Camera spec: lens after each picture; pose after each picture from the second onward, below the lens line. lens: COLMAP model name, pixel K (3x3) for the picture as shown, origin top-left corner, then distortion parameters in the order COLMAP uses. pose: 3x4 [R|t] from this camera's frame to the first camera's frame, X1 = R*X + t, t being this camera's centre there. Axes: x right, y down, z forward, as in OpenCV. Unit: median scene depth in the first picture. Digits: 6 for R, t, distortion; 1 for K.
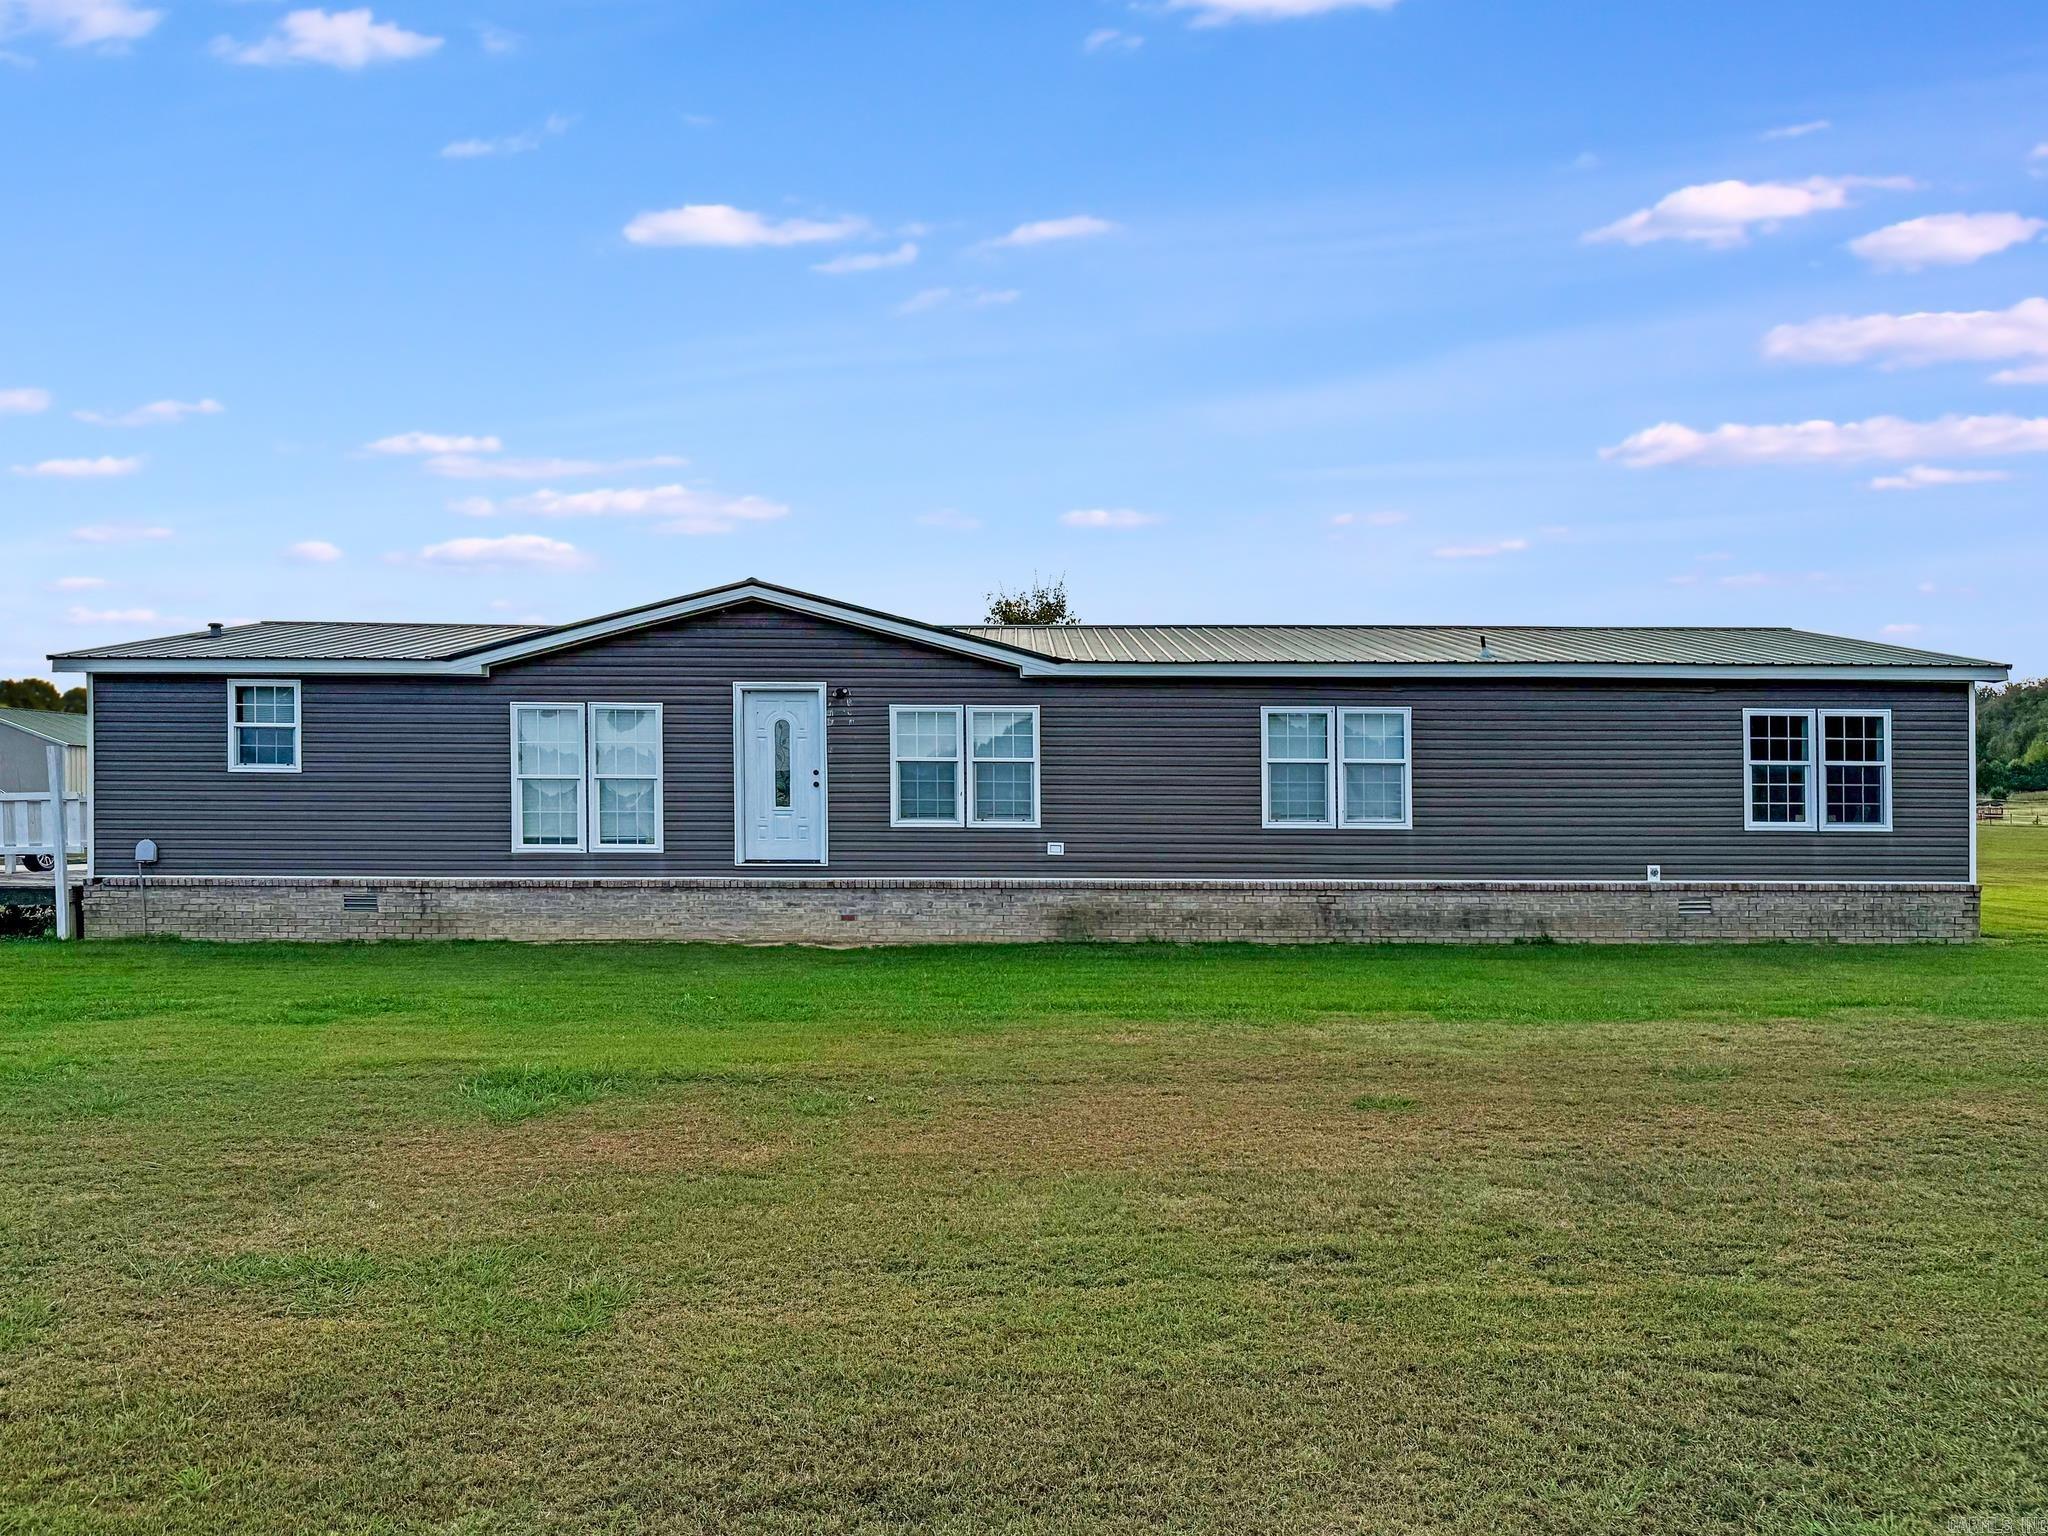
lens RADIAL K [[1535.1, 0, 1028.8], [0, 1535.1, 777.5], [0, 0, 1]] dist [-0.015252, -0.006697]
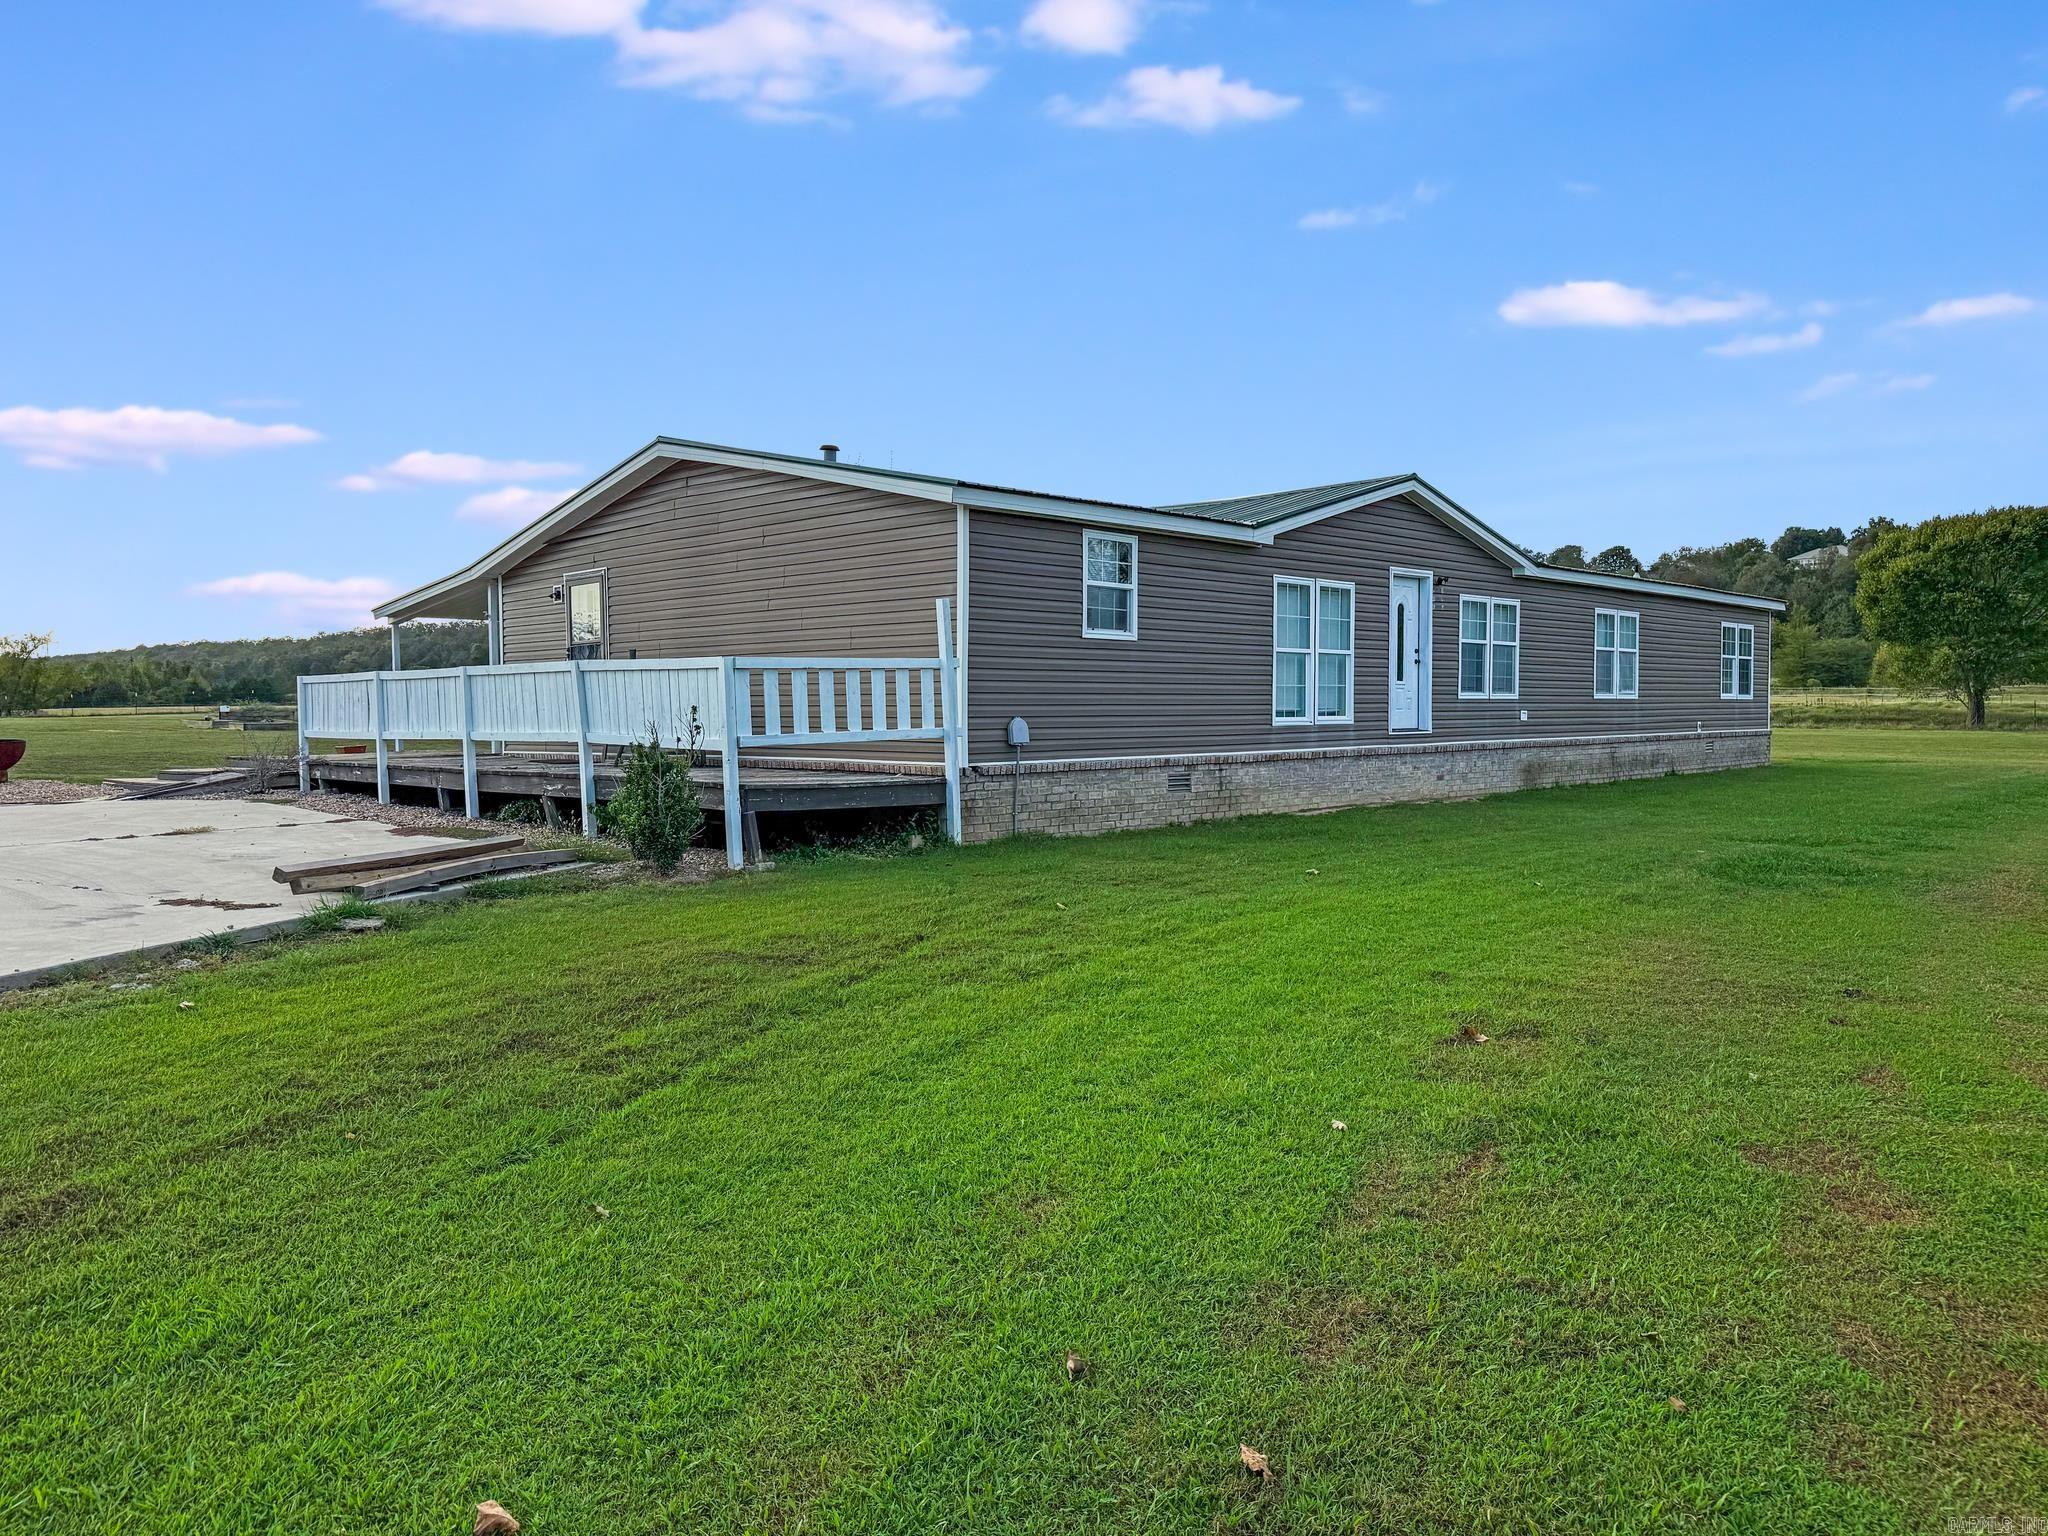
lens RADIAL K [[1535.1, 0, 1024.9], [0, 1535.1, 767.1], [0, 0, 1]] dist [-0.015252, -0.006697]
pose [[0.698776, -0.035810, 0.714444, -1.164205], [-0.003175, 0.998581, 0.053156, 0.023277], [-0.715333, -0.039412, 0.697671, 0.419278]]
